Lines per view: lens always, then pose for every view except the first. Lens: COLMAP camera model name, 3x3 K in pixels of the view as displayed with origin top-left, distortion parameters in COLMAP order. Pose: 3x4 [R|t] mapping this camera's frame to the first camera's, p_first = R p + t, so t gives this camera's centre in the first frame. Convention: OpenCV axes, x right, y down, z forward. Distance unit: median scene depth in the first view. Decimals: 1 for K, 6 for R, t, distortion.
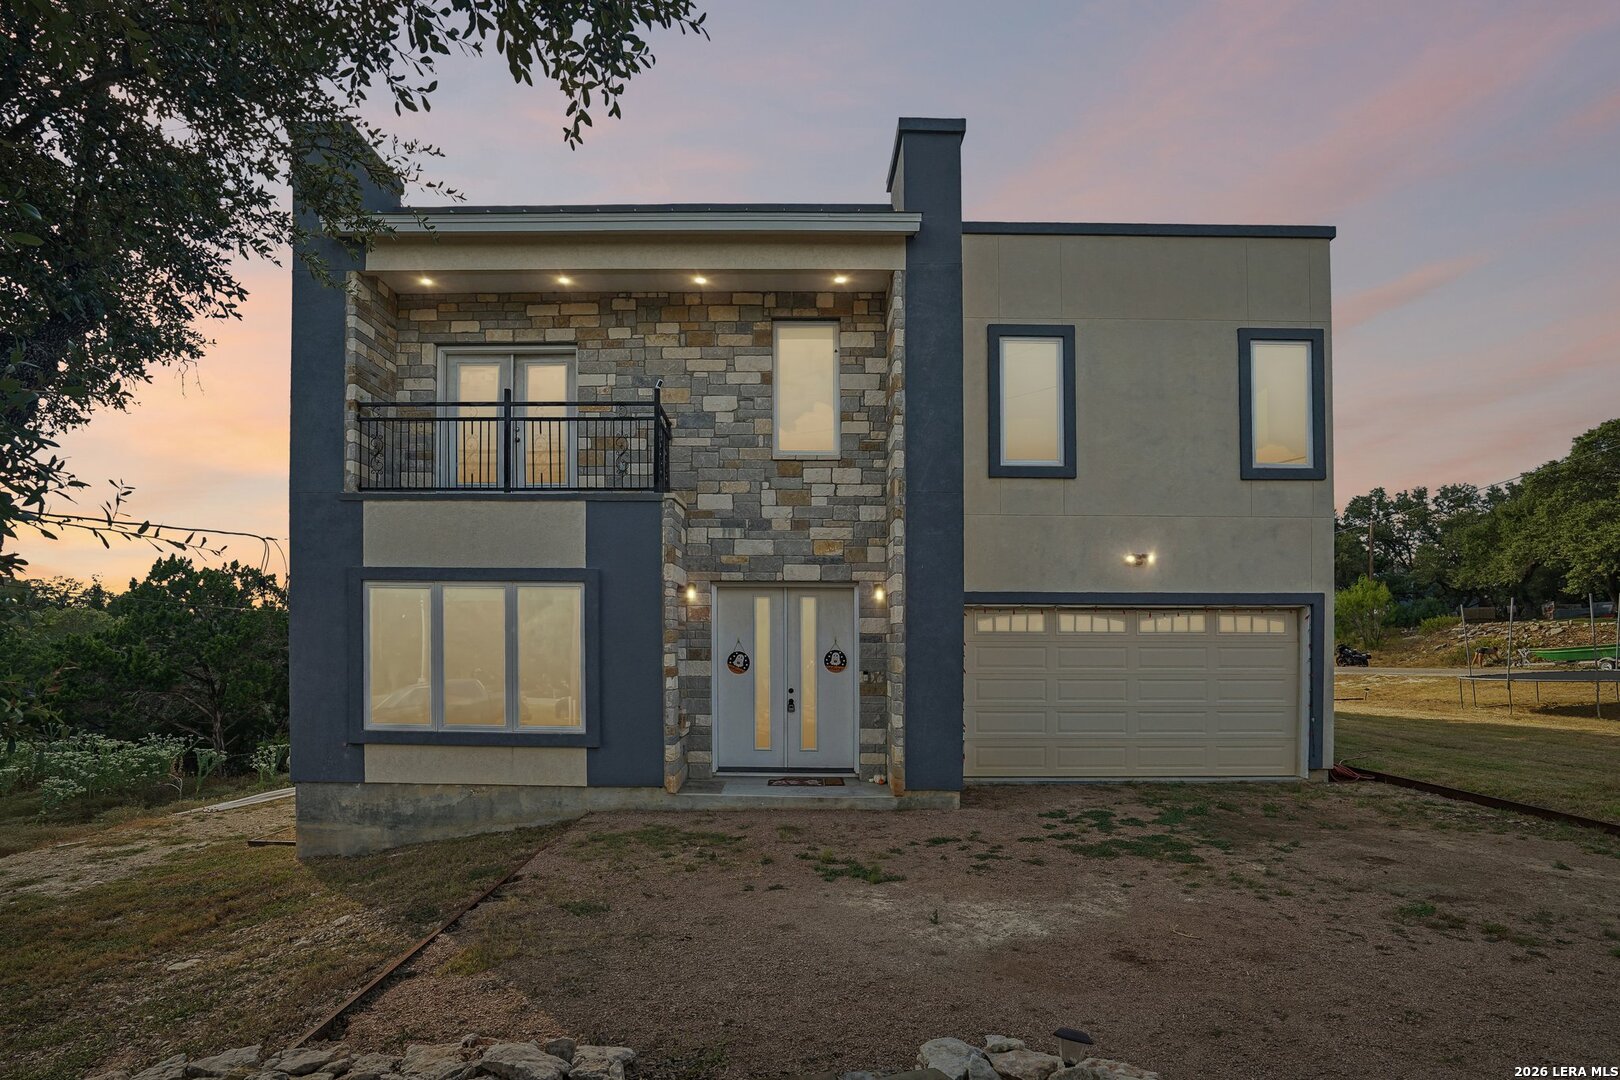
lens RADIAL K [[806.3, 0, 808.9], [0, 806.3, 599.2], [0, 0, 1]] dist [-0.035427, 0.000200]
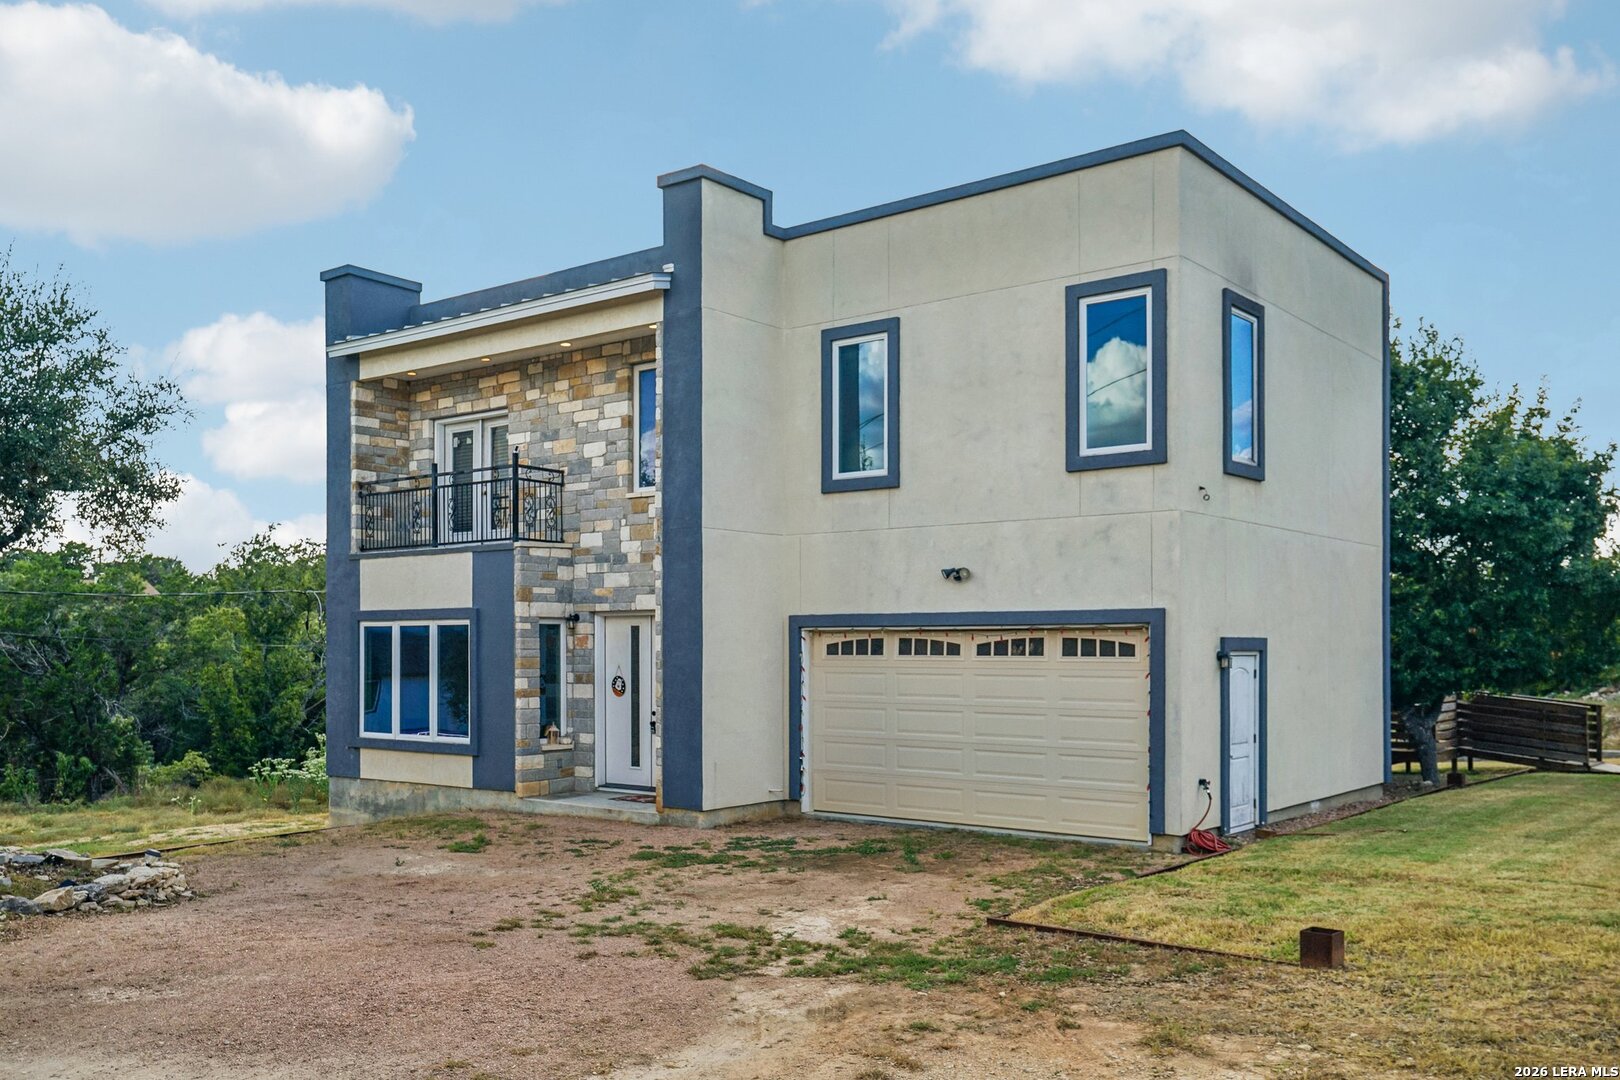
lens RADIAL K [[1385.6, 0, 810.0], [0, 1385.6, 540.0], [0, 0, 1]] dist [0.086143, 0.002719]
pose [[0.790371, -0.053301, -0.610305, 1.282252], [0.037196, 0.998545, -0.039037, -0.035499], [0.611498, 0.008153, 0.791204, -0.321167]]
